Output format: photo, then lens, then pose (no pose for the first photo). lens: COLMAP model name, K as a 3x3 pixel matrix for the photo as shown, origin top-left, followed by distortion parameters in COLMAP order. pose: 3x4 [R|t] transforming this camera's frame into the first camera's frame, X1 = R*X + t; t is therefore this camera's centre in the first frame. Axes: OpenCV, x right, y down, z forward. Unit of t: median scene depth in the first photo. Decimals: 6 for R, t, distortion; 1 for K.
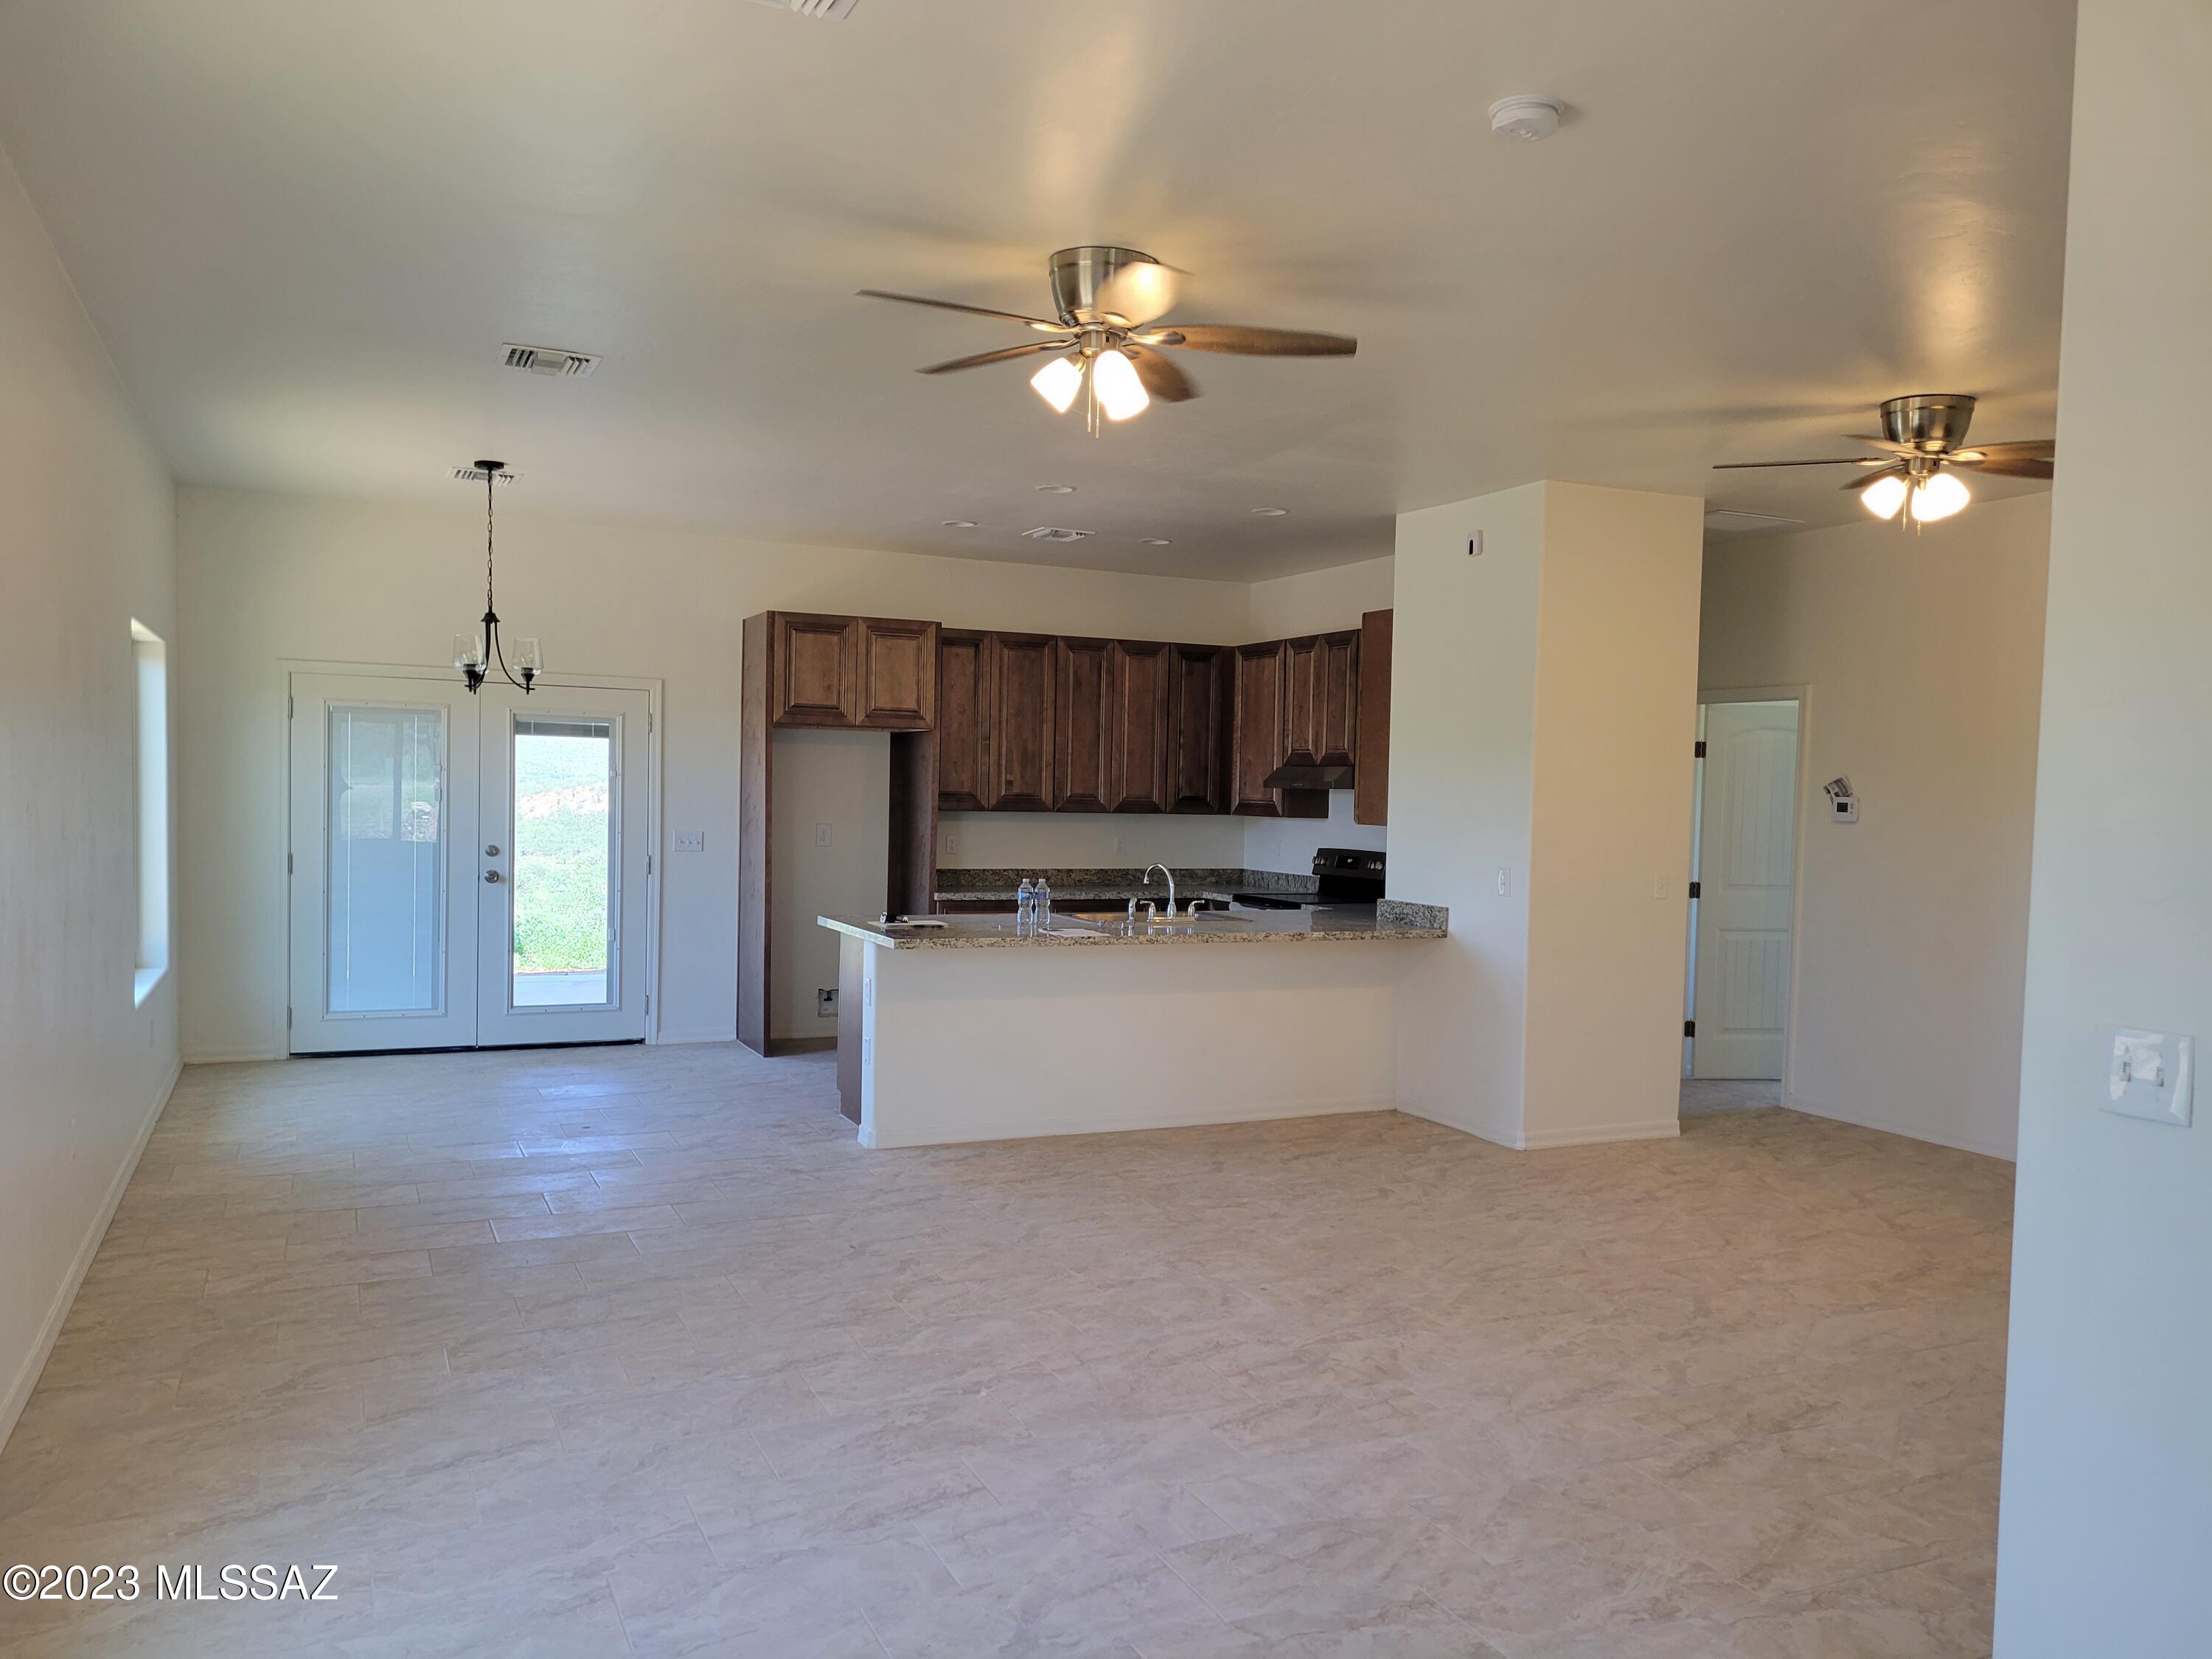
lens RADIAL K [[1655.6, 0, 1104.0], [0, 1655.6, 835.5], [0, 0, 1]] dist [0.052090, -0.034867]
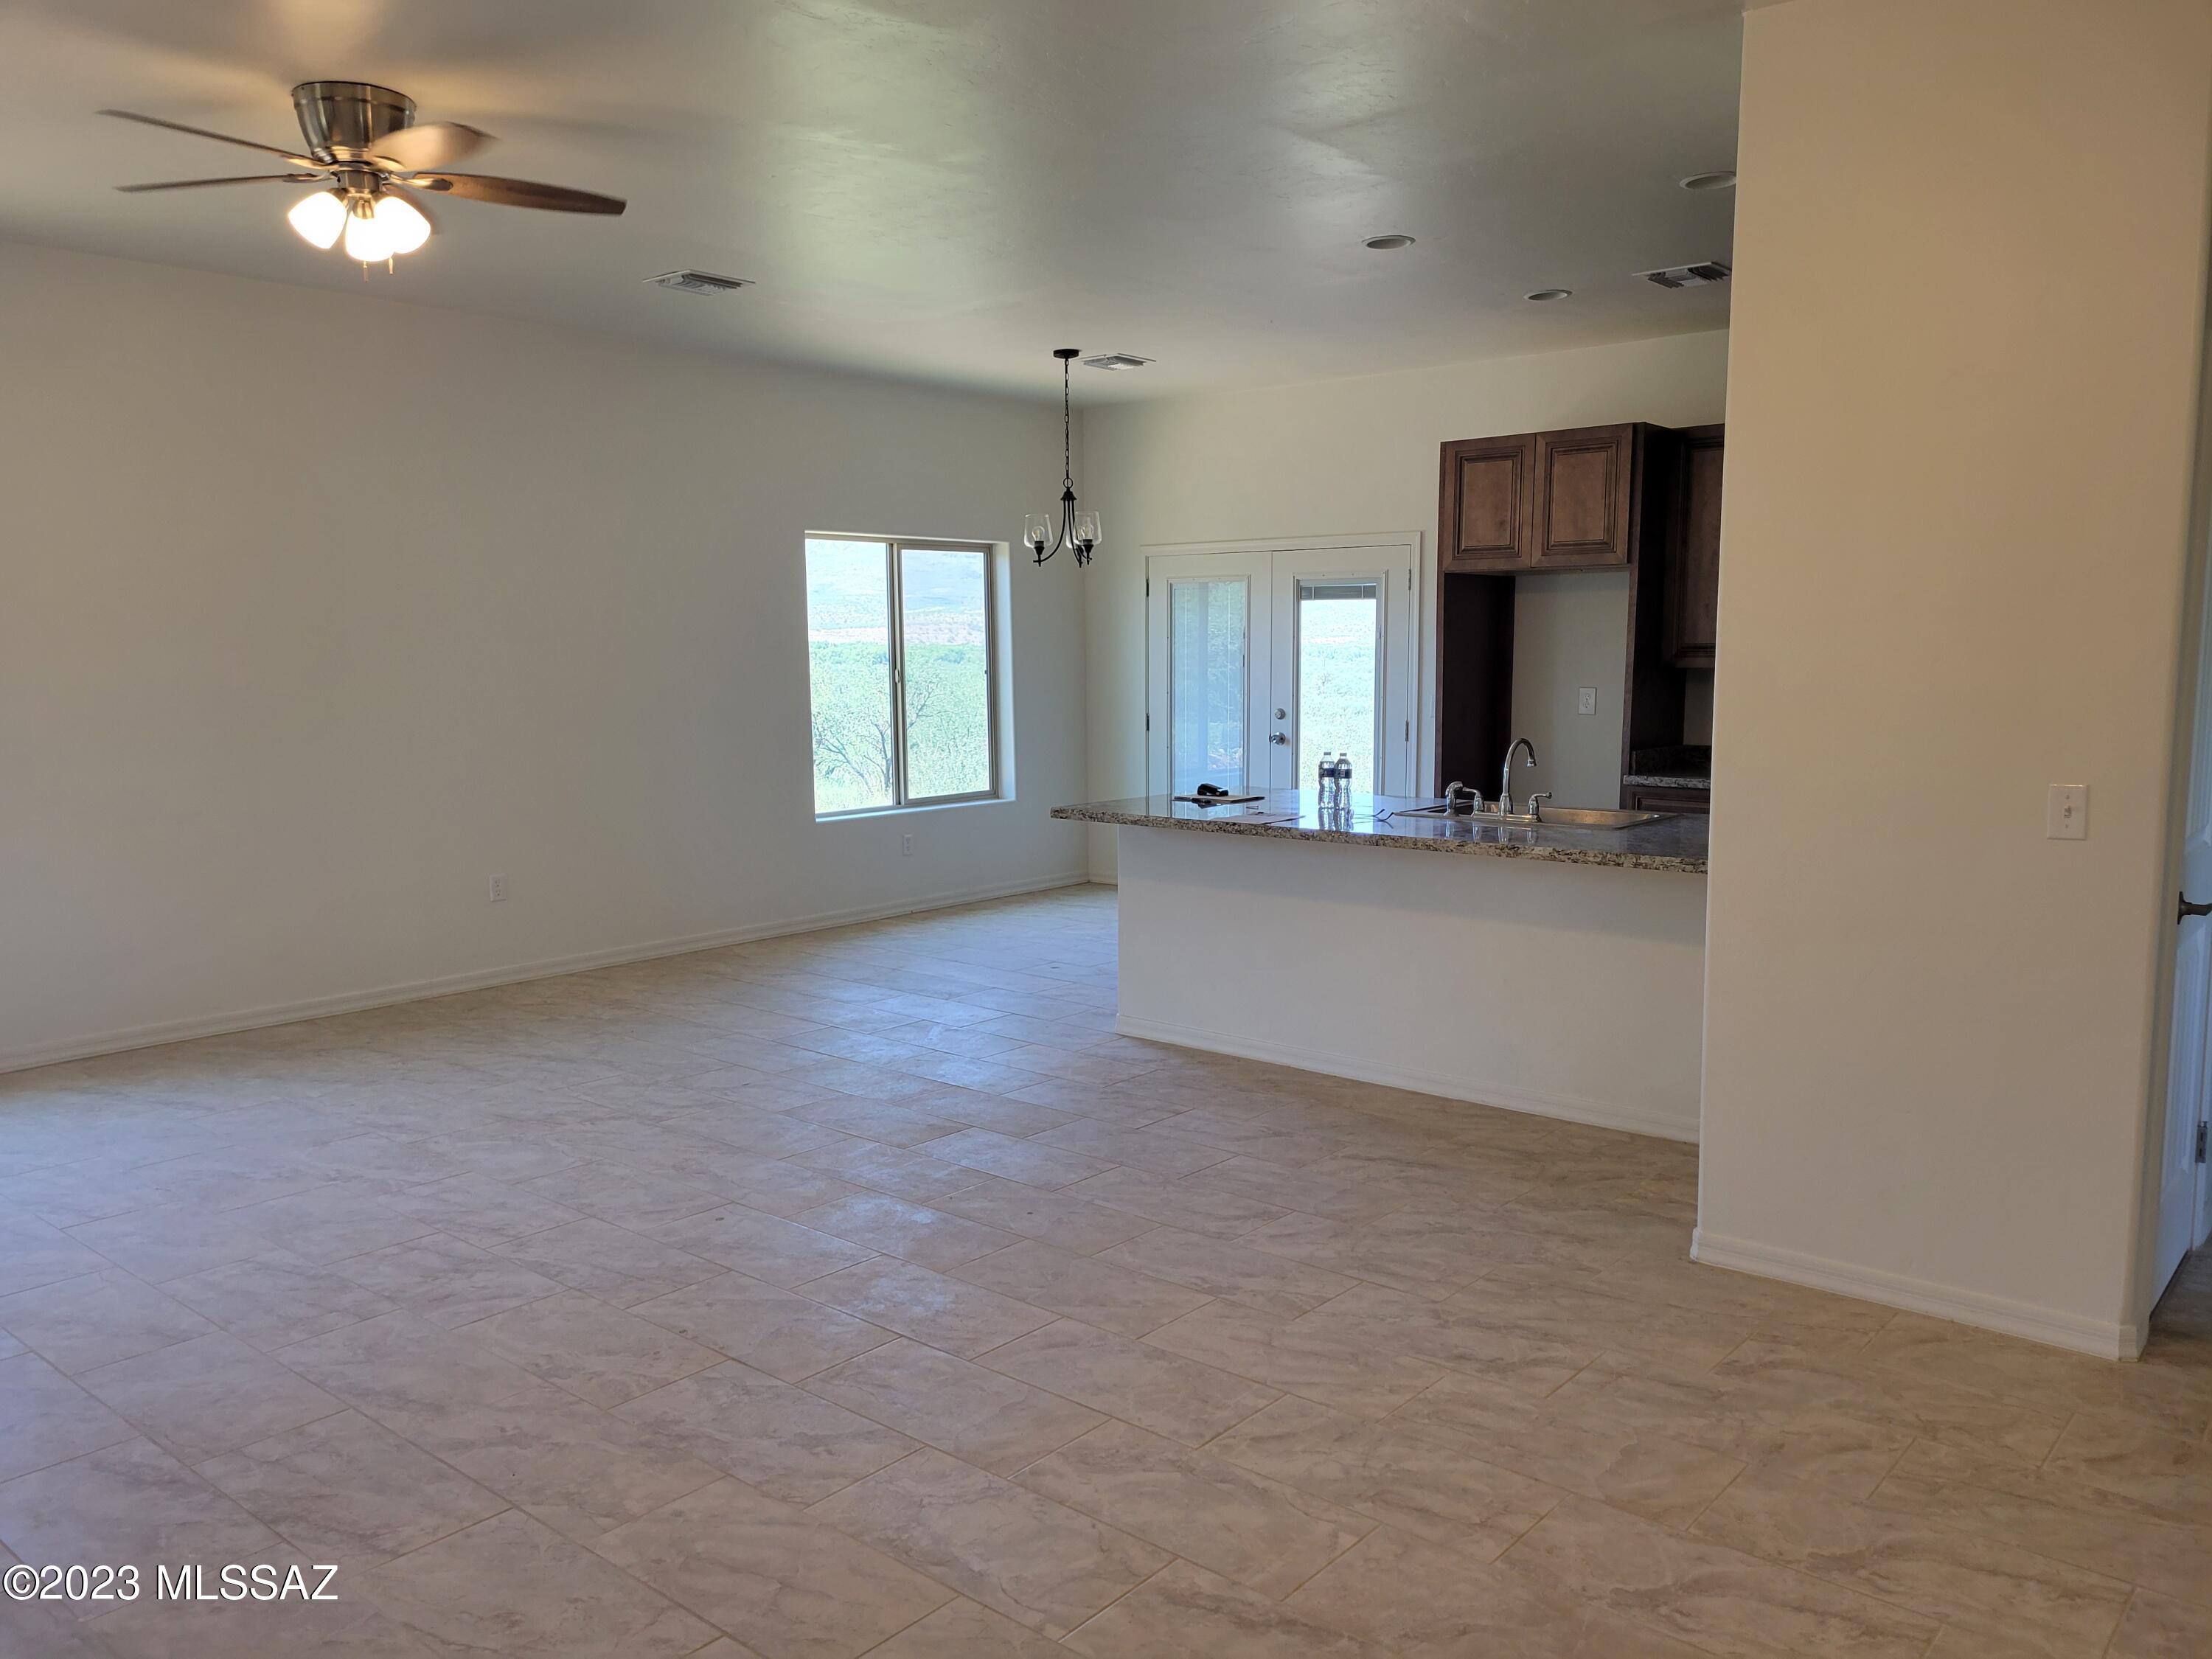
lens RADIAL K [[1655.6, 0, 1122.1], [0, 1655.6, 844.3], [0, 0, 1]] dist [0.052090, -0.034867]
pose [[0.416748, 0.083208, -0.905206, 0.855927], [-0.010099, 0.996164, 0.086920, 0.001985], [0.908966, -0.027082, 0.415990, 0.755126]]
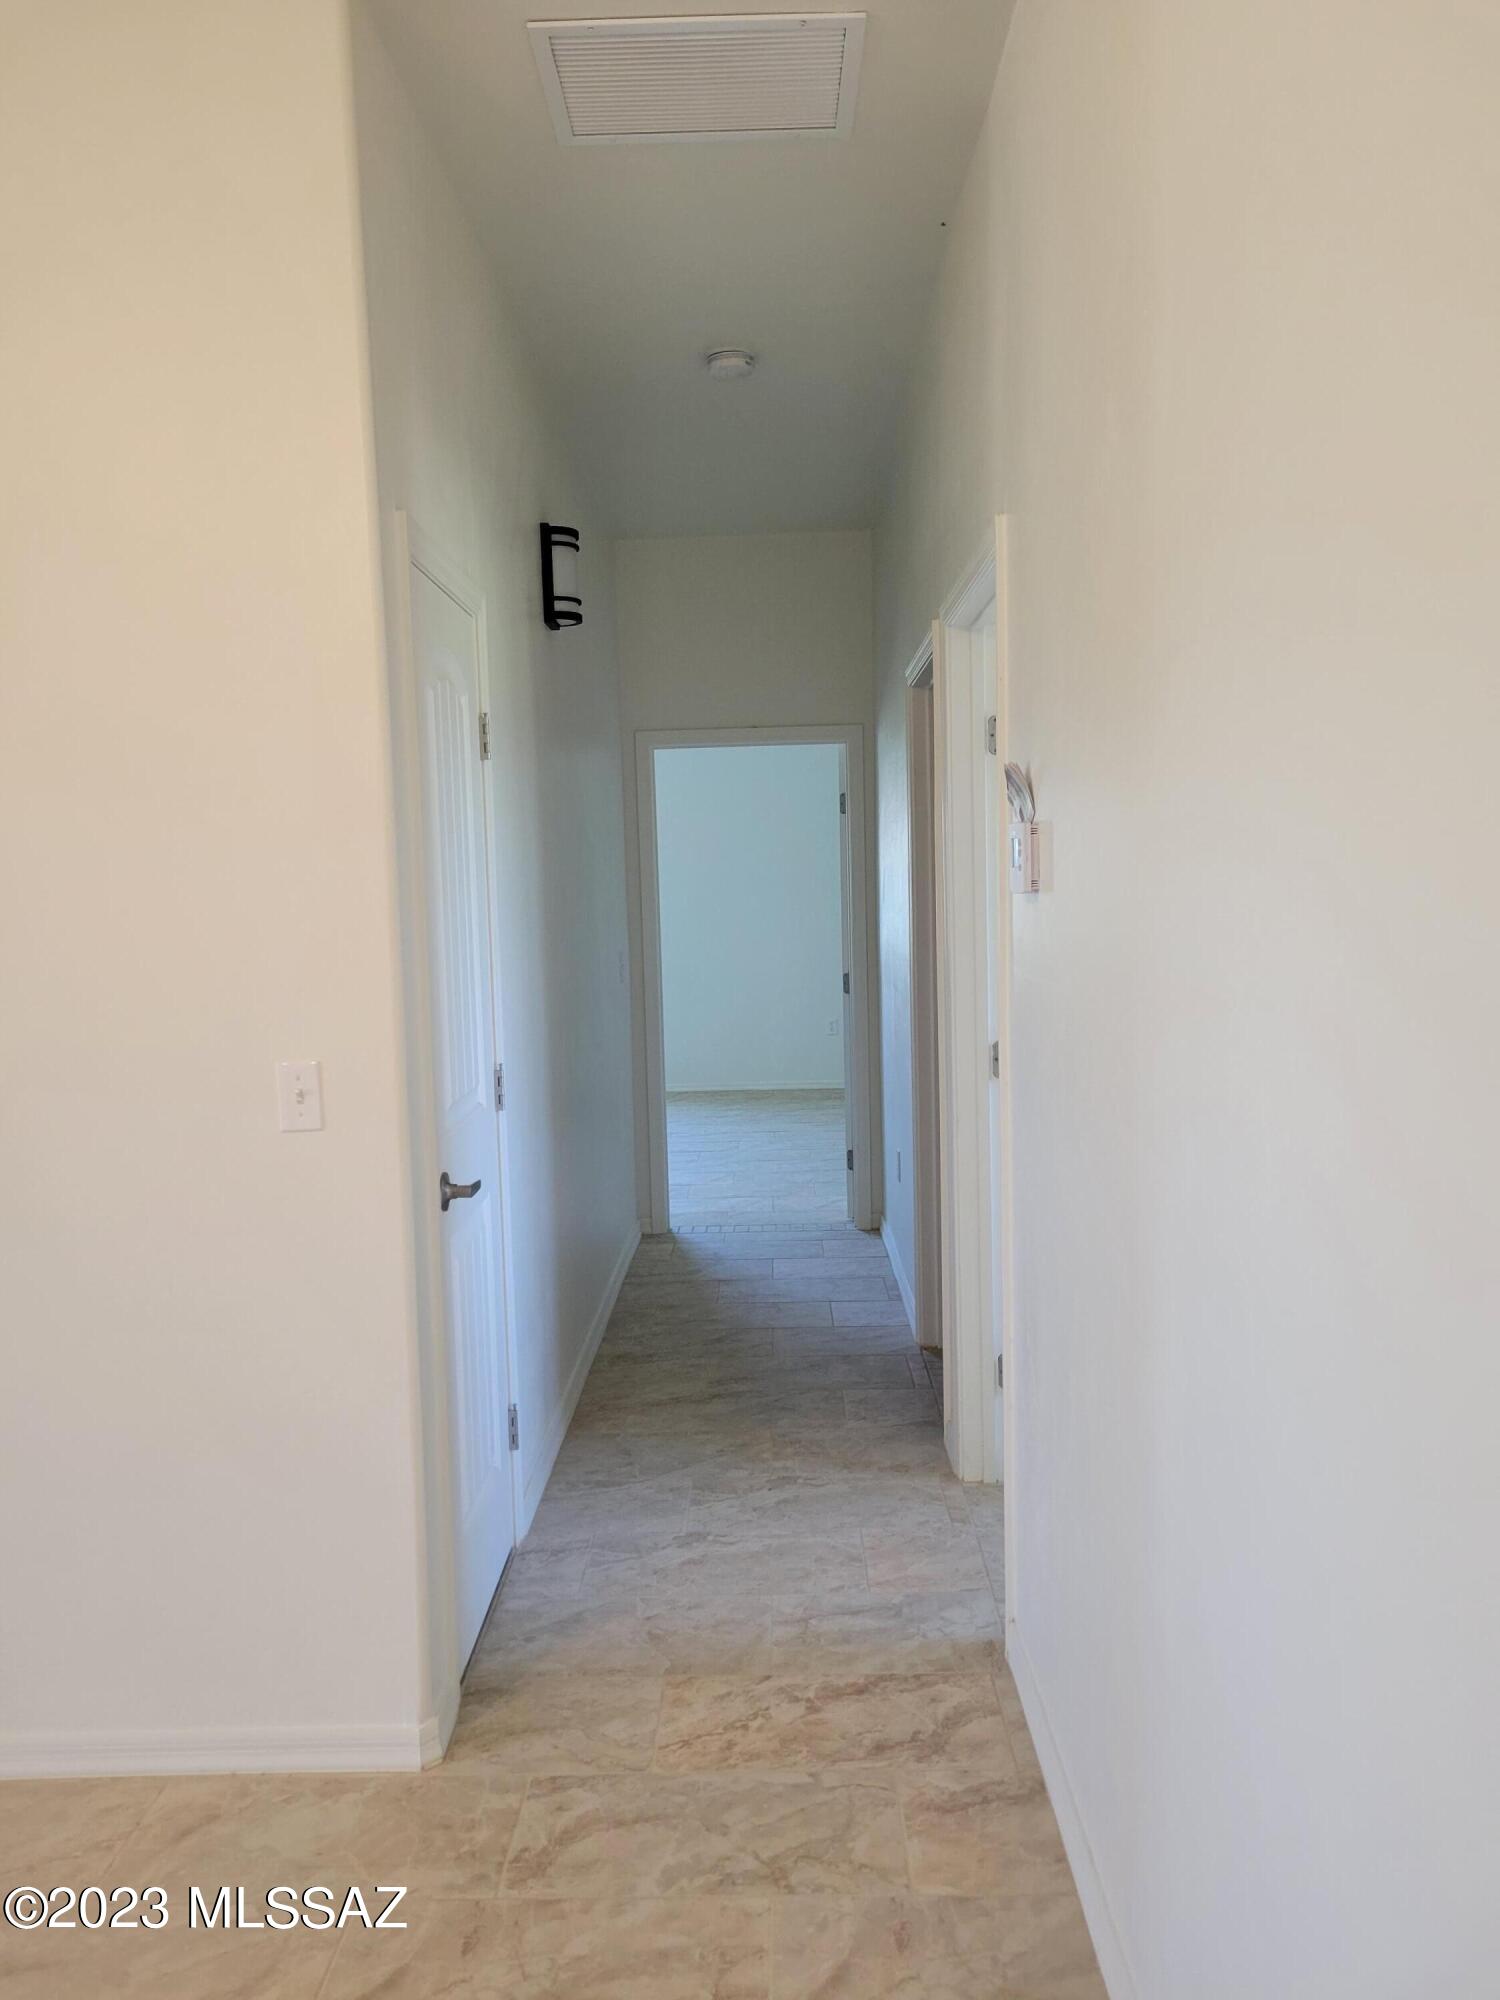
lens RADIAL K [[1497.0, 0, 749.8], [0, 1497.0, 999.3], [0, 0, 1]] dist [0.052090, -0.034867]
pose [[0.896131, -0.011991, -0.443627, 0.752859], [0.034628, 0.998476, 0.042961, -0.002043], [0.442436, -0.053861, 0.895181, 0.994578]]
